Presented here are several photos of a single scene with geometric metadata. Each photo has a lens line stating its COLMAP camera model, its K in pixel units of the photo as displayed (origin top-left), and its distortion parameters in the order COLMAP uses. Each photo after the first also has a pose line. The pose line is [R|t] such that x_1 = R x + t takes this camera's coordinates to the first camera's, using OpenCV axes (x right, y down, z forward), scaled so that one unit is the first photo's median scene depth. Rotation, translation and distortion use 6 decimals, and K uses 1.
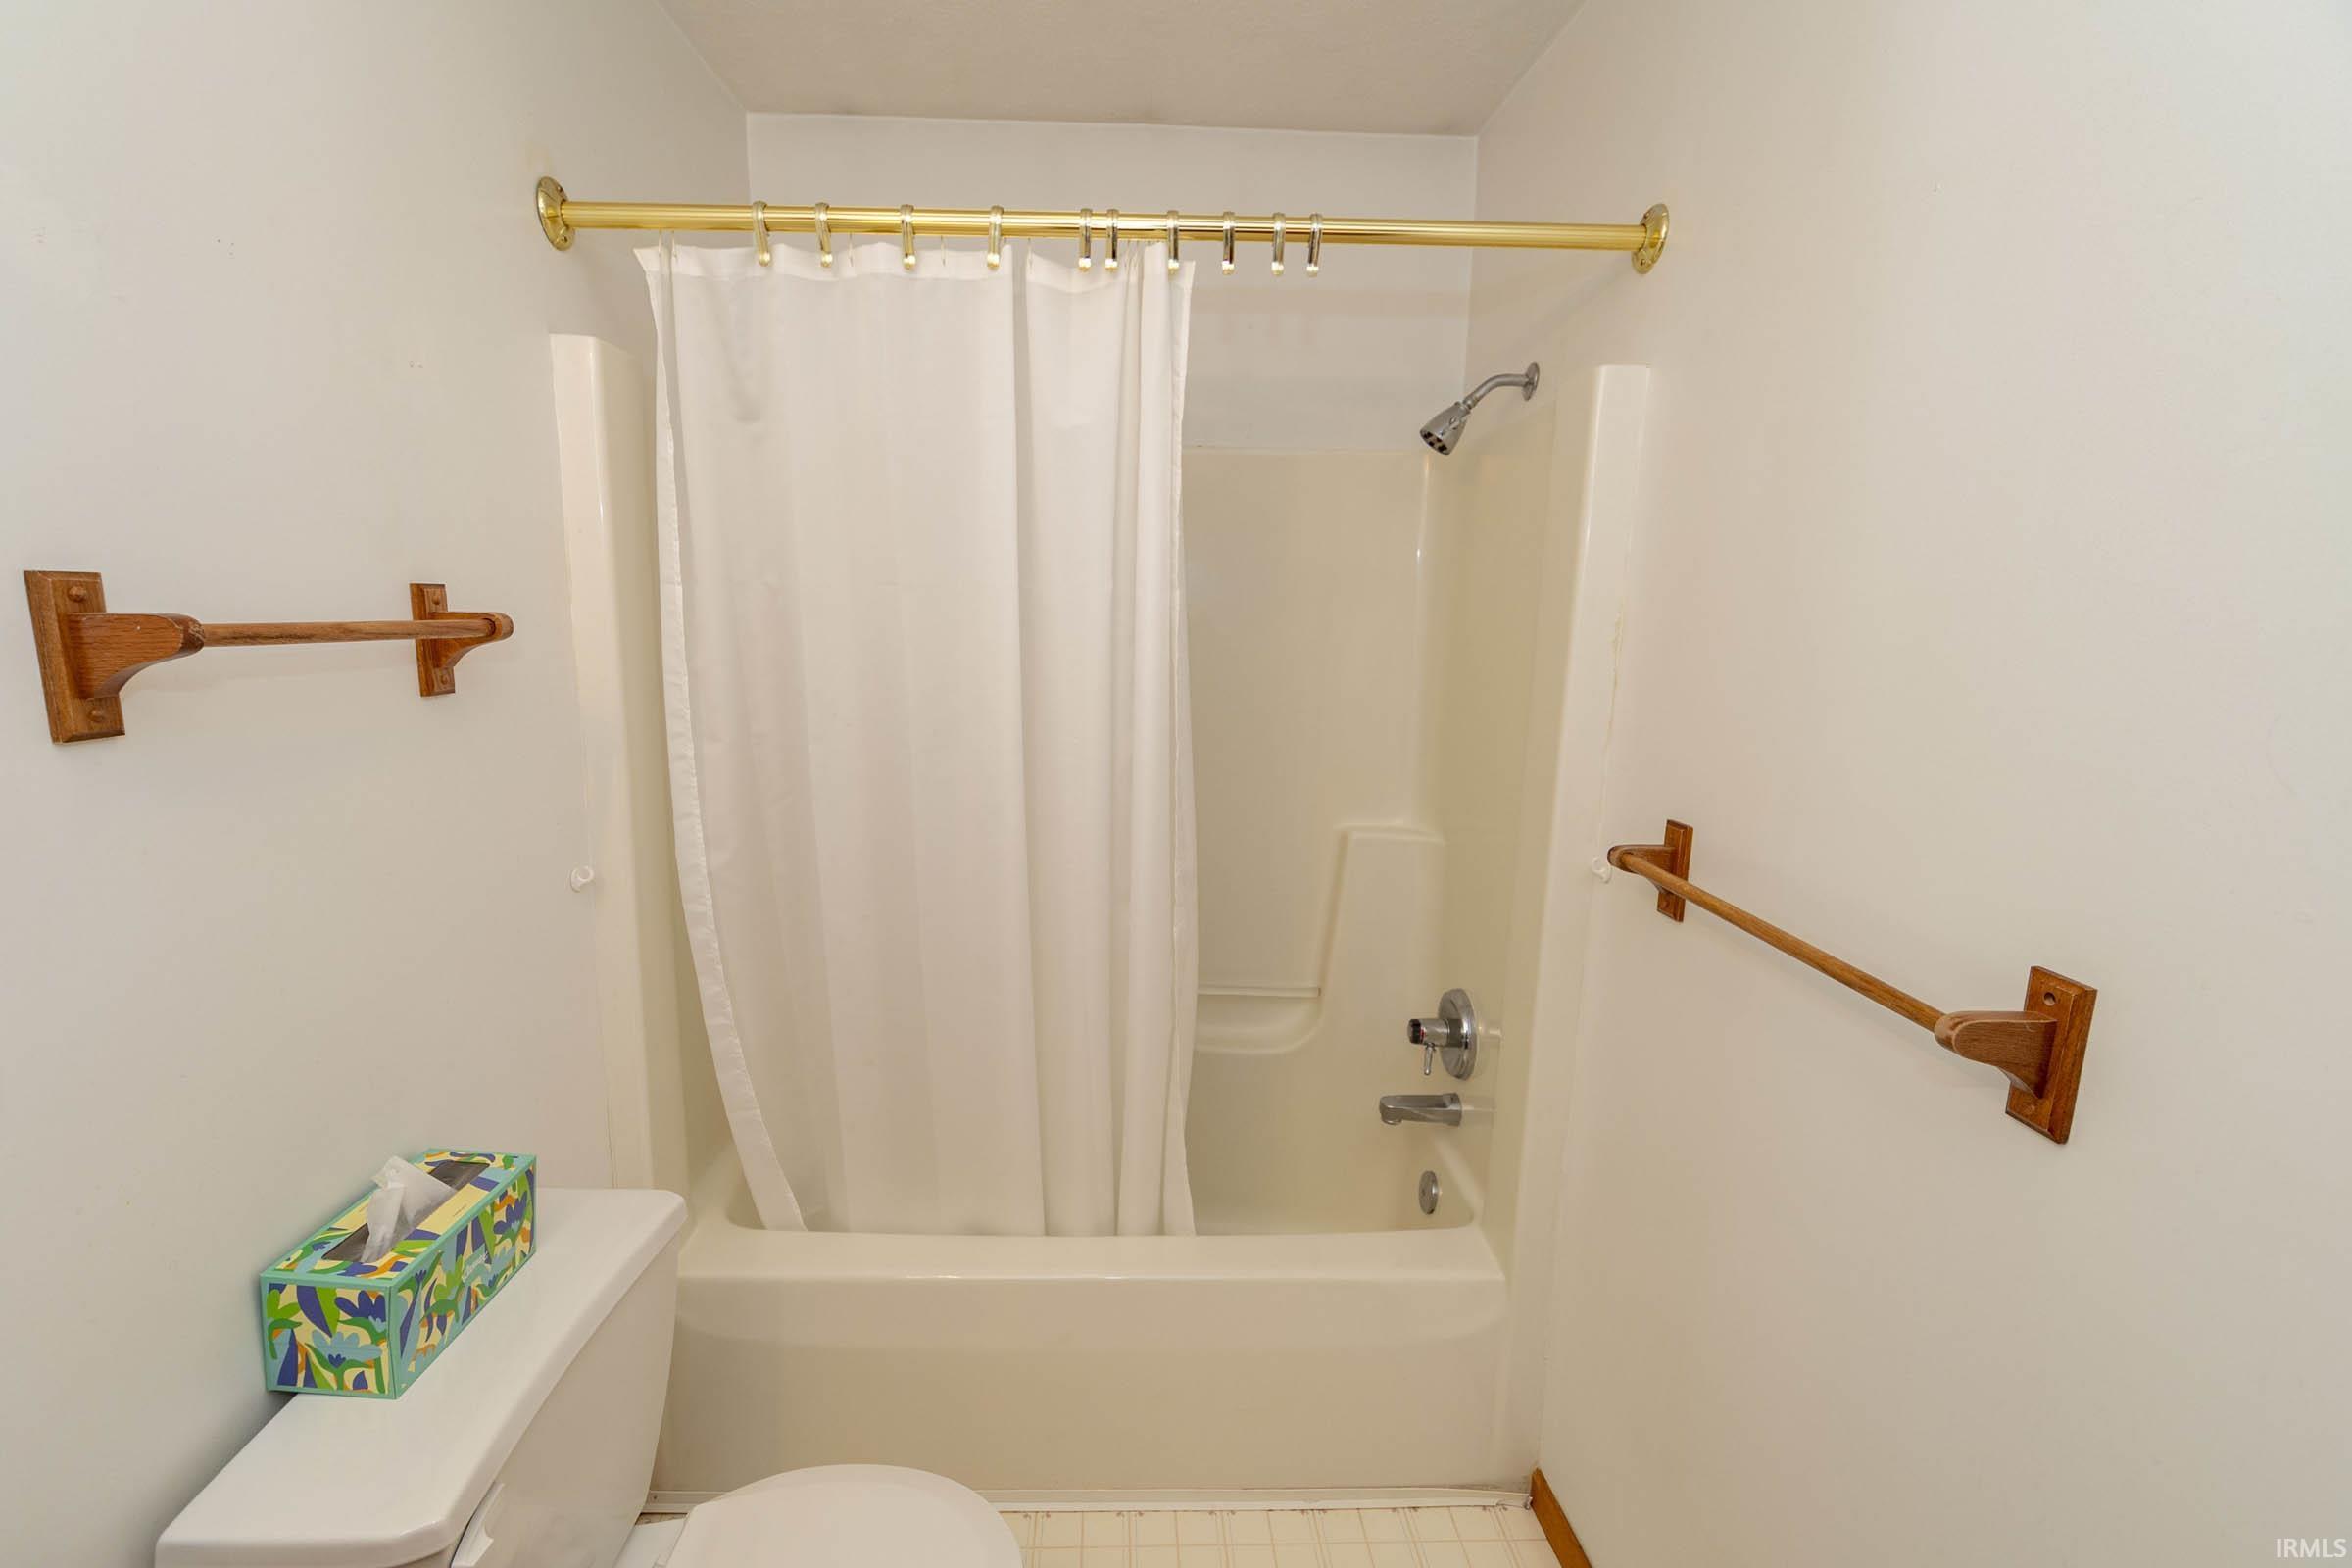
lens RADIAL K [[1045.7, 0, 1162.4], [0, 1045.7, 782.5], [0, 0, 1]] dist [-0.000048, 0.001997]
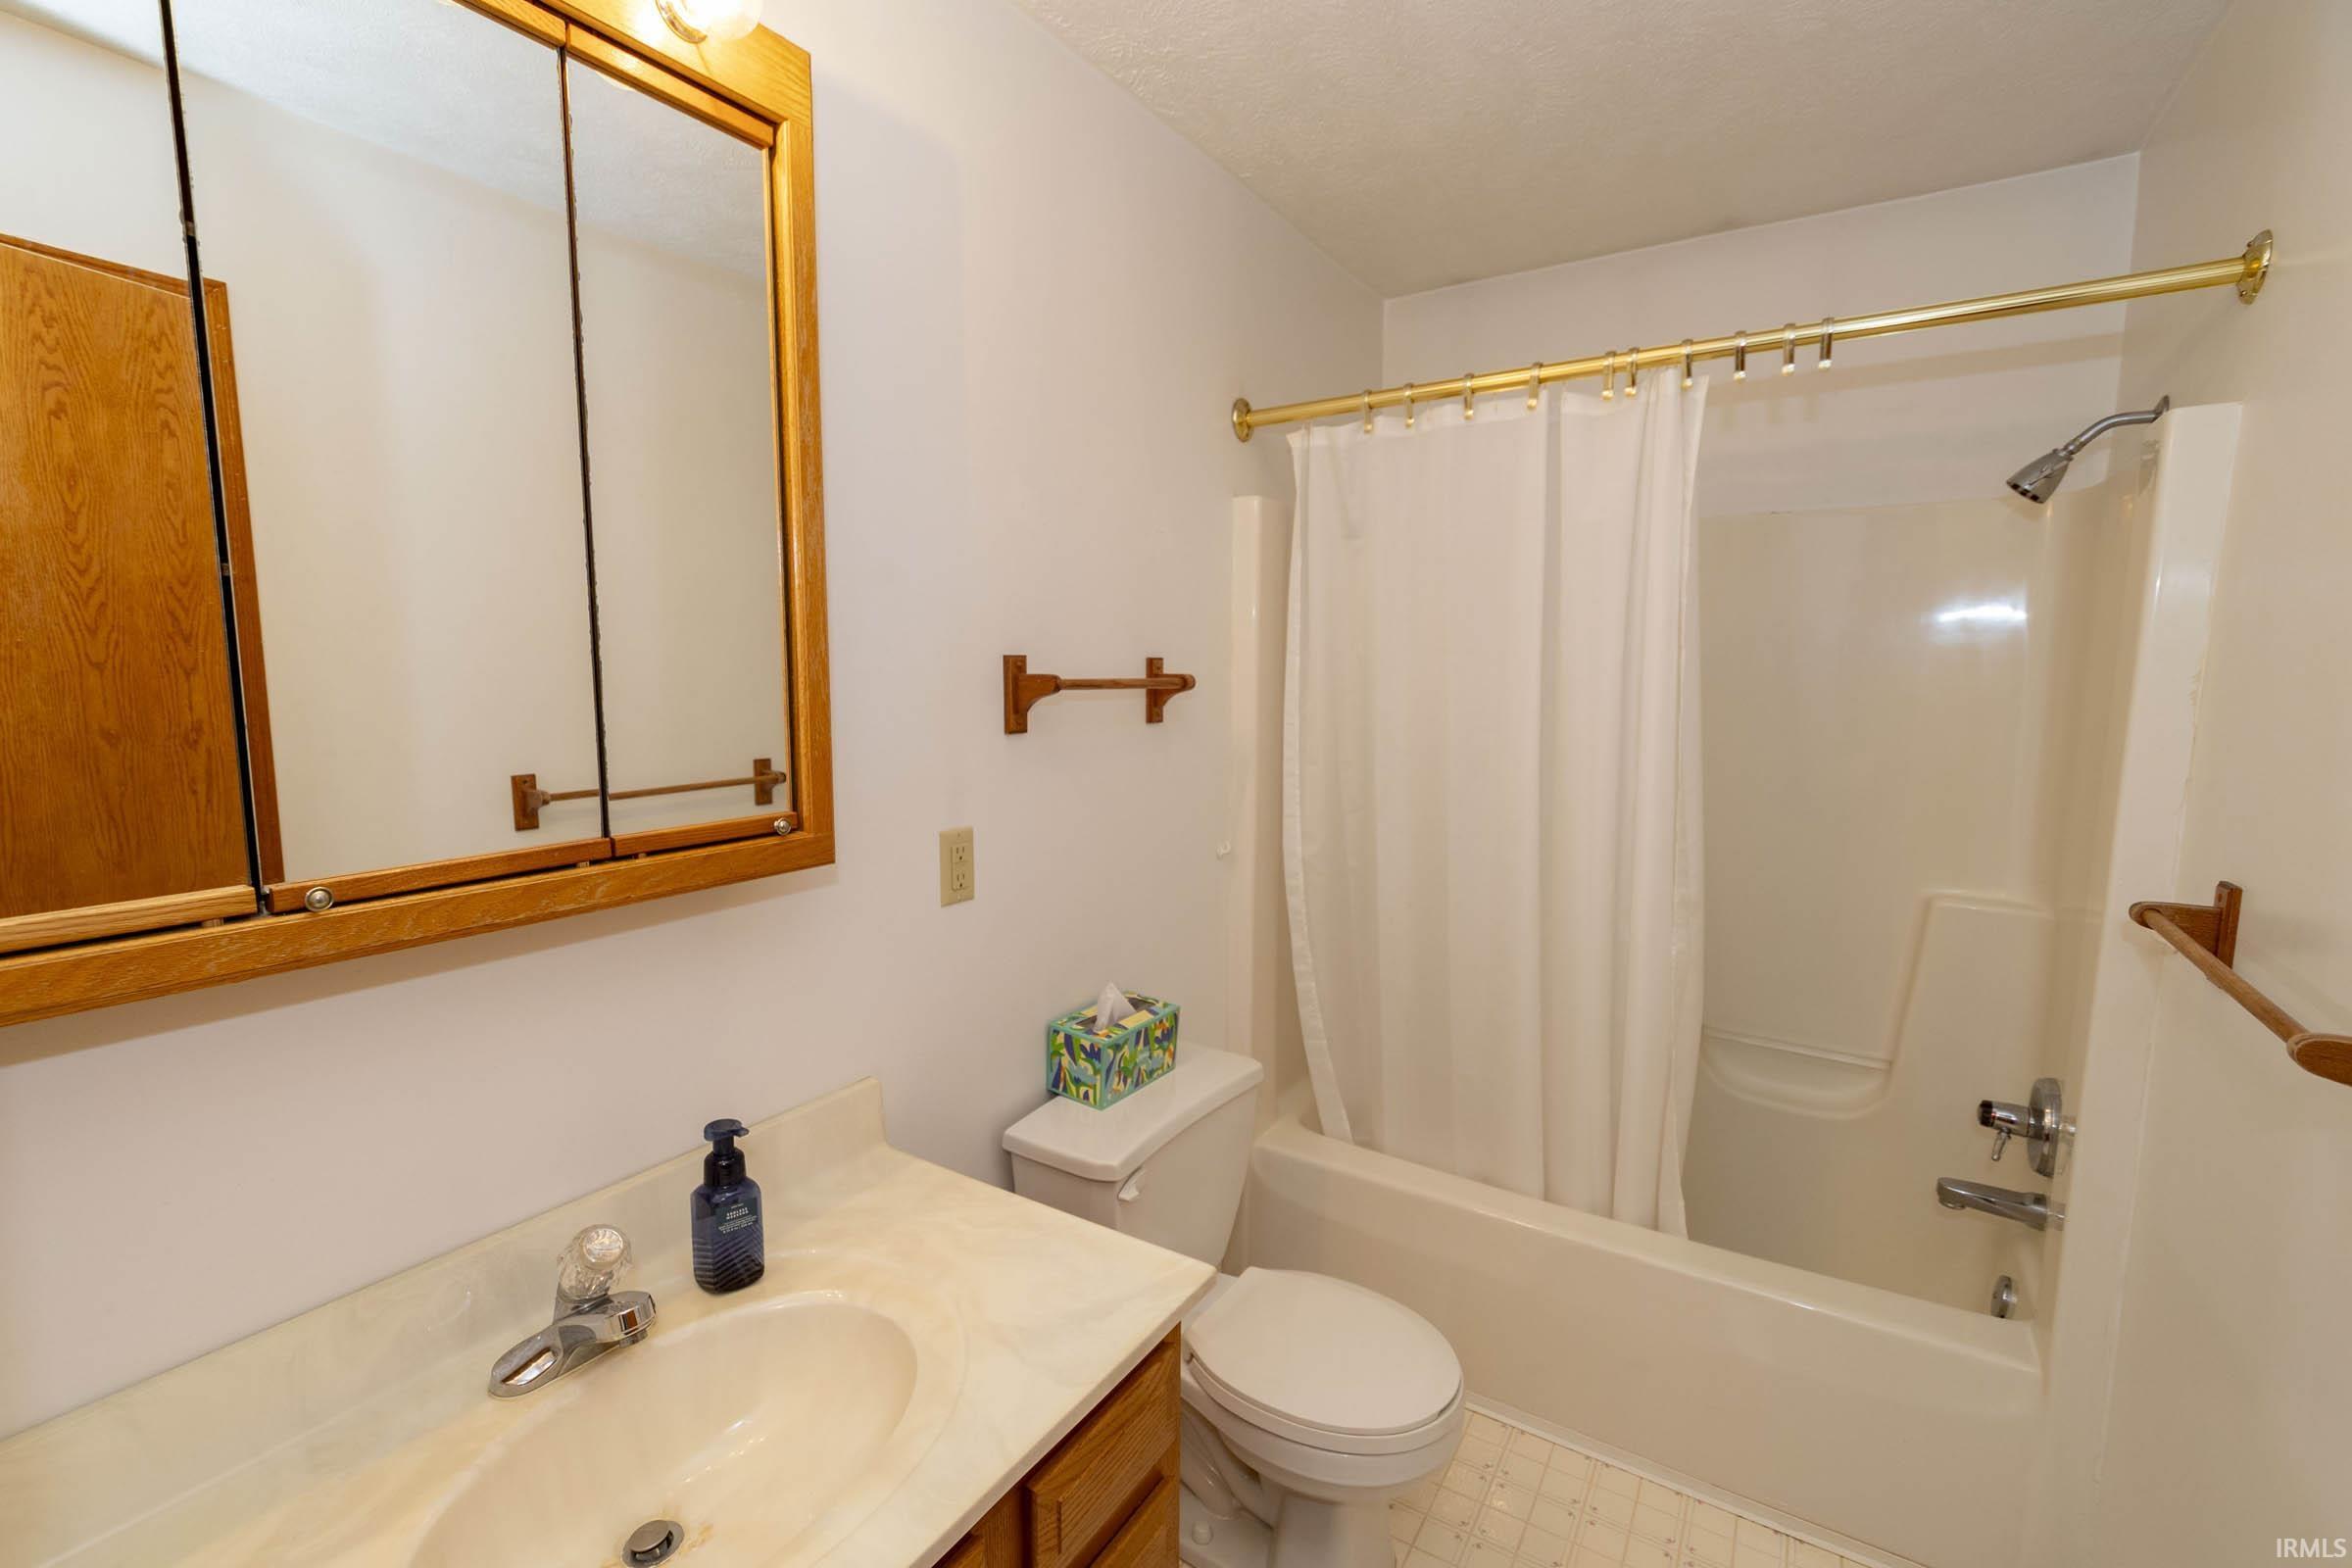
lens RADIAL K [[1045.7, 0, 1160.0], [0, 1045.7, 774.9], [0, 0, 1]] dist [-0.000048, 0.001997]
pose [[0.822603, 0.044270, -0.566890, 0.209915], [-0.083777, 0.995520, -0.043825, 0.056077], [0.562410, 0.083543, 0.822627, -0.286184]]
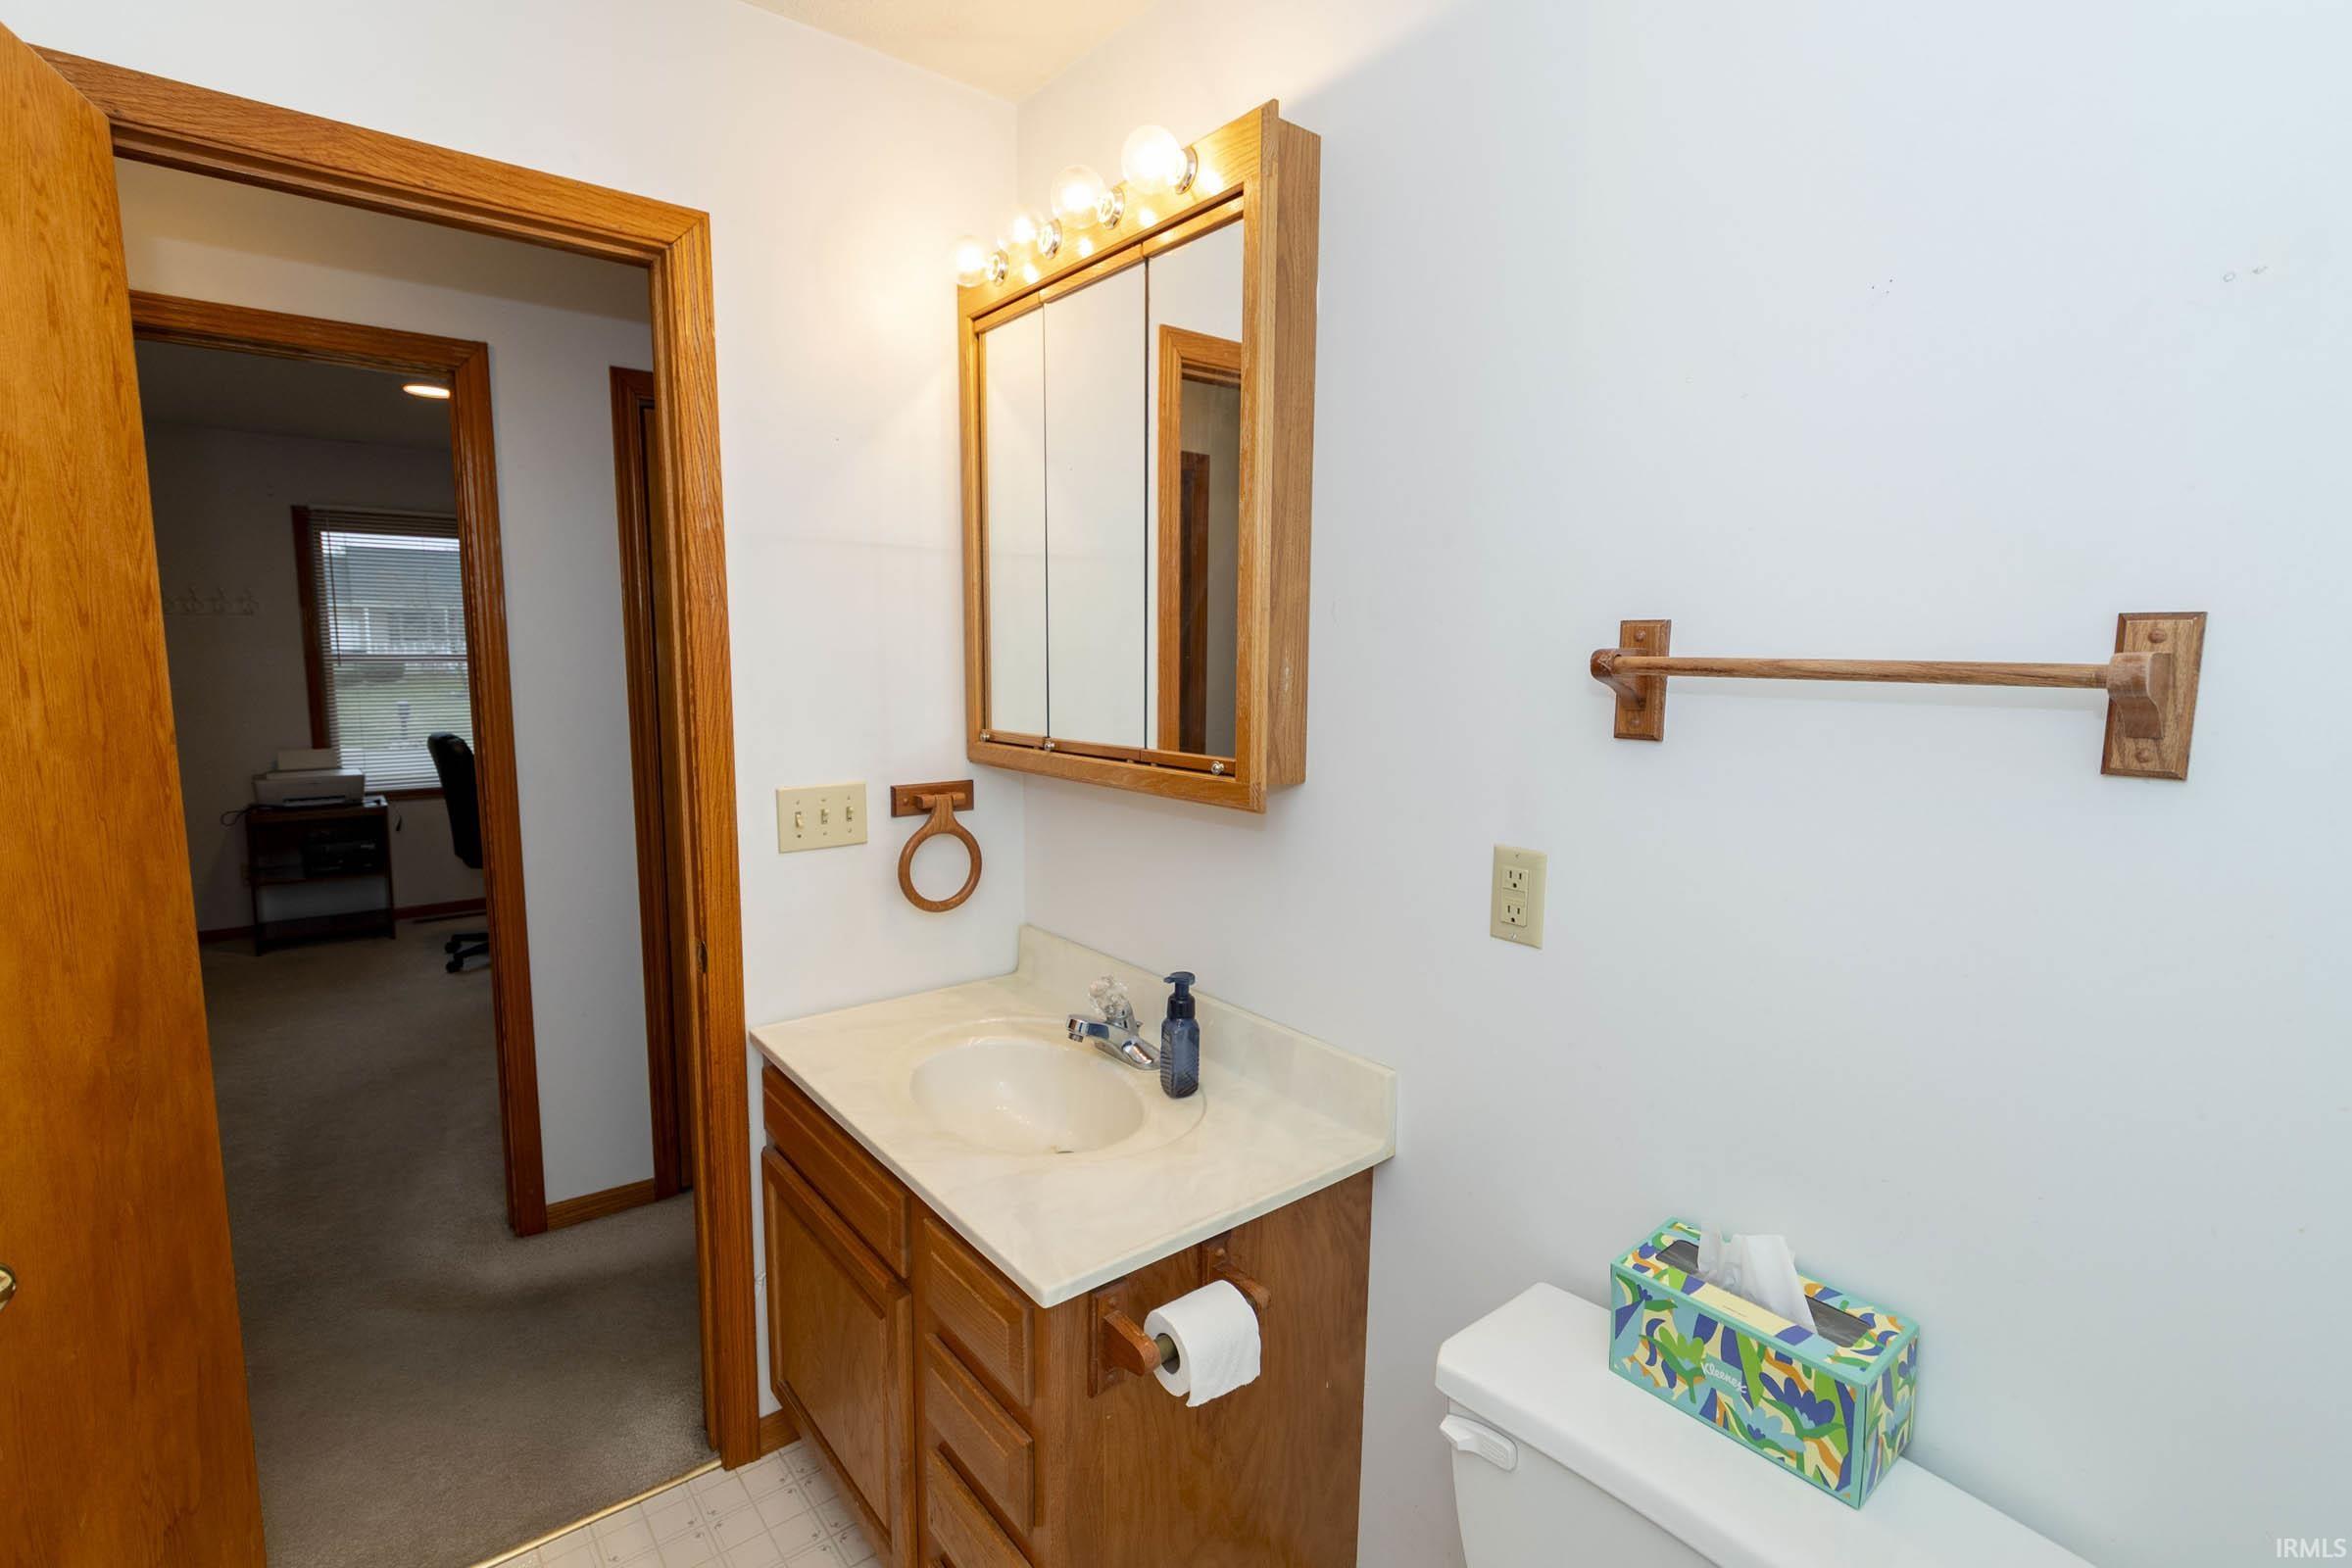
lens RADIAL K [[1045.7, 0, 1175.7], [0, 1045.7, 776.4], [0, 0, 1]] dist [-0.000048, 0.001997]
pose [[-0.793625, 0.044689, -0.606763, 0.159282], [-0.125366, 0.963885, 0.234966, -0.125554], [0.595351, 0.262543, -0.759361, 0.874821]]
